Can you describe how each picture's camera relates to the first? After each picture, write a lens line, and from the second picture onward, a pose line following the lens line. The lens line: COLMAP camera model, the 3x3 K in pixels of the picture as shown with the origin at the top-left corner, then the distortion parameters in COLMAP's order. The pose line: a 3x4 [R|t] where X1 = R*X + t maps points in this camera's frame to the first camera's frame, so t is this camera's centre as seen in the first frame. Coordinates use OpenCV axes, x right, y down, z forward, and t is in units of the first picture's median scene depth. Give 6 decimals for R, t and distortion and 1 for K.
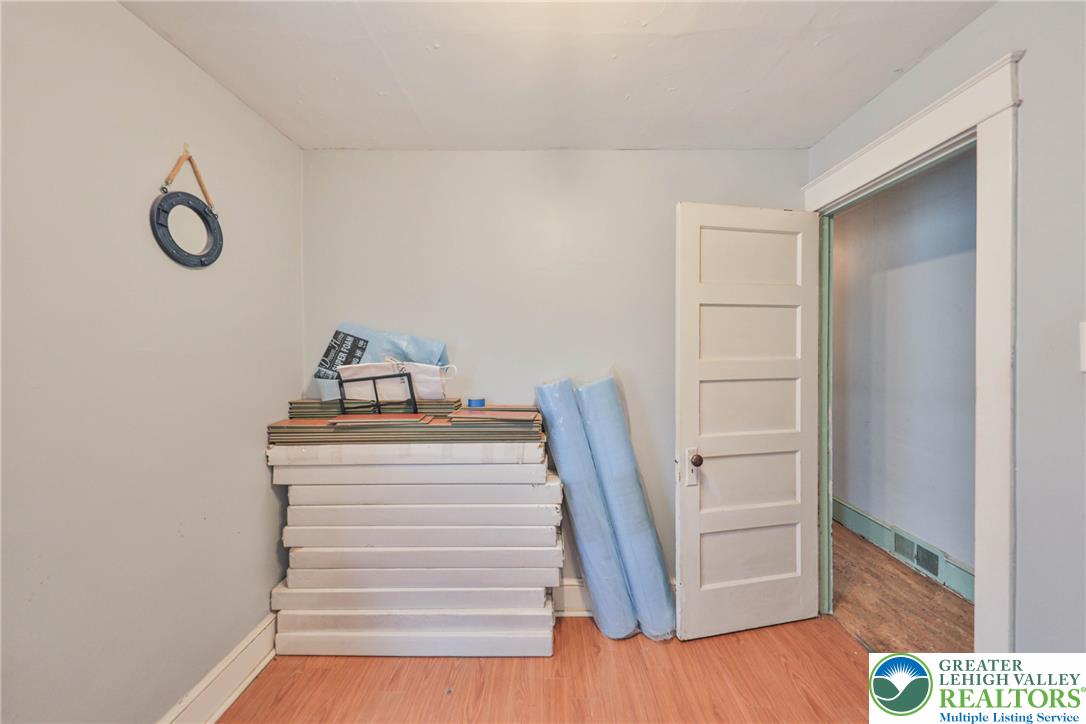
lens RADIAL K [[374.0, 0, 544.9], [0, 374.0, 349.0], [0, 0, 1]] dist [0.001026, 0.000087]
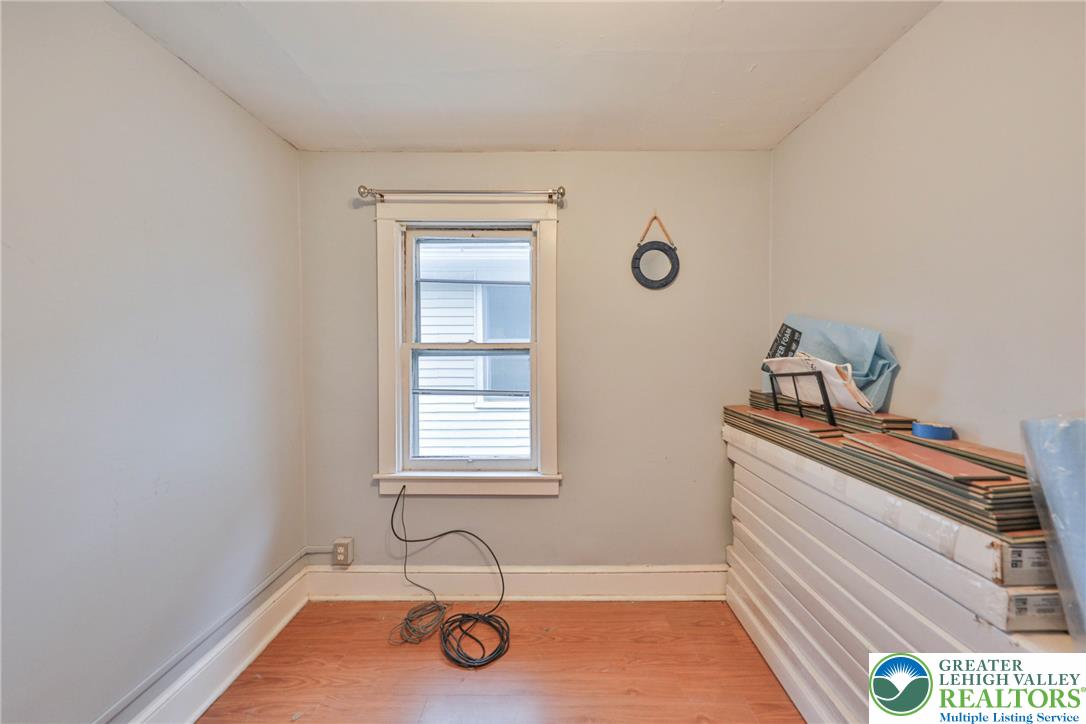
lens RADIAL K [[369.4, 0, 544.0], [0, 369.4, 344.8], [0, 0, 1]] dist [-0.000924, -0.000084]
pose [[0.008830, 0.002552, -0.999958, 0.419025], [0.004470, 0.999987, 0.002592, 0.002143], [0.999951, -0.004493, 0.008818, 0.400519]]
